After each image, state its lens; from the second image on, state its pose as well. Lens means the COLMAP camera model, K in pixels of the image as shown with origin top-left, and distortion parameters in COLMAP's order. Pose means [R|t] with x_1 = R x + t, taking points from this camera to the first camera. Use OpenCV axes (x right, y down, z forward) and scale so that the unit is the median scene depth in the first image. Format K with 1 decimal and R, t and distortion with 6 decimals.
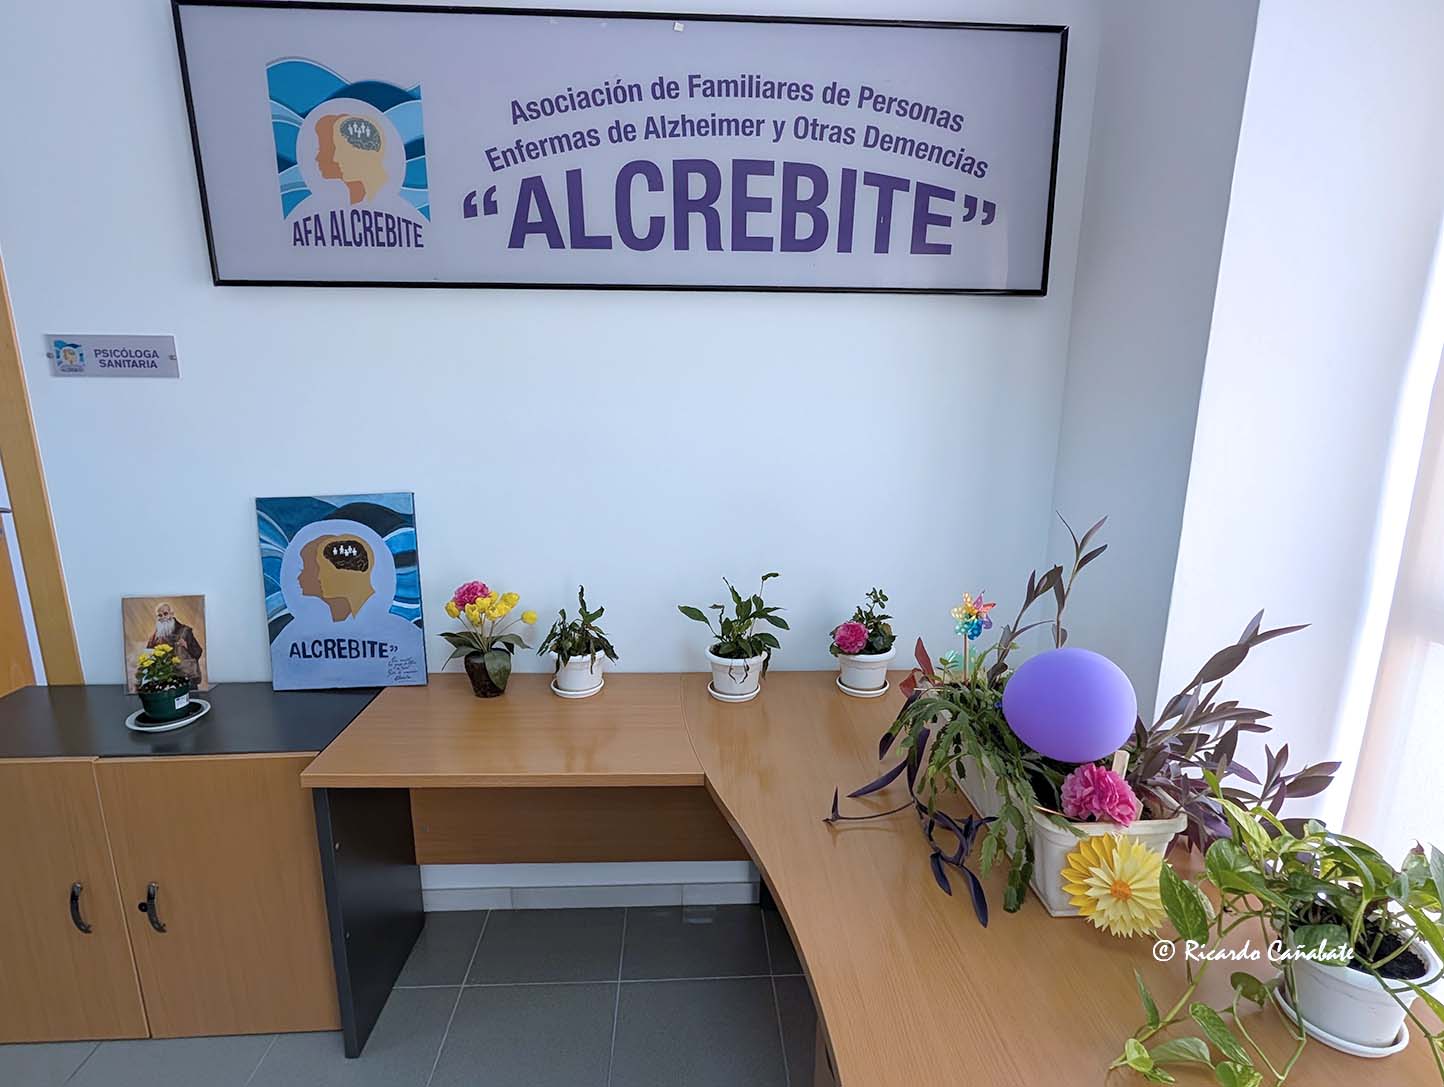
lens RADIAL K [[712.7, 0, 722.0], [0, 712.7, 543.5], [0, 0, 1]] dist [-0.000265, -0.000227]
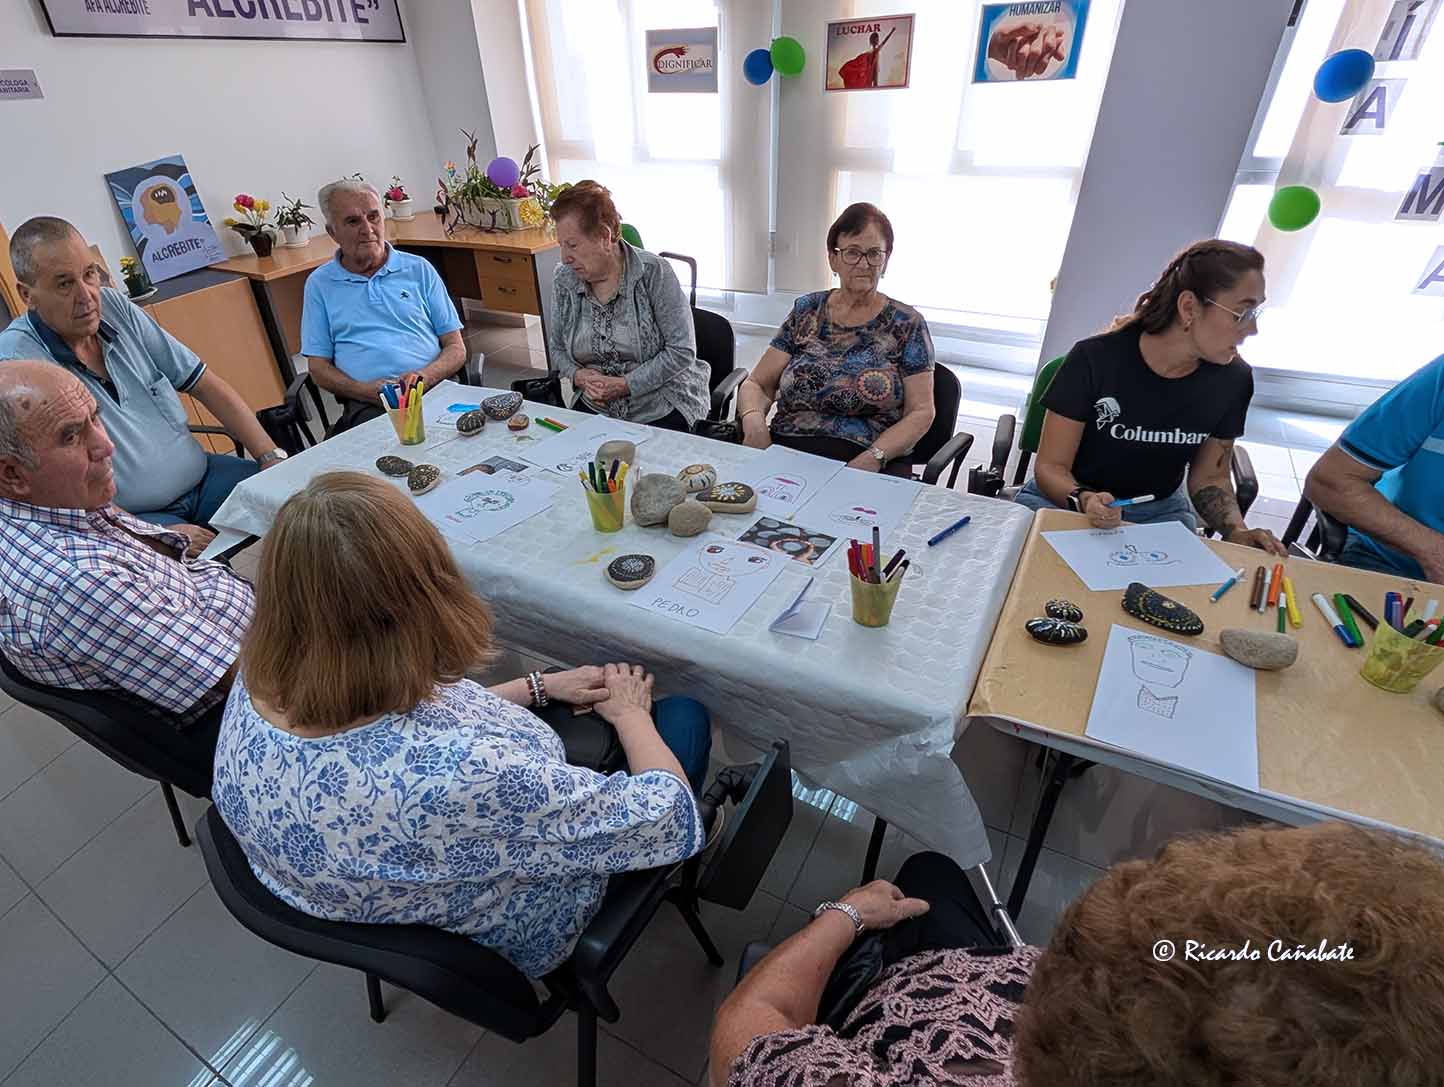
lens RADIAL K [[712.7, 0, 722.0], [0, 712.7, 543.5], [0, 0, 1]] dist [-0.000265, -0.000227]
pose [[0.993457, -0.089471, 0.070978, 0.896211], [0.057907, 0.930307, 0.362182, 0.328824], [-0.098436, -0.355702, 0.929401, -1.517674]]
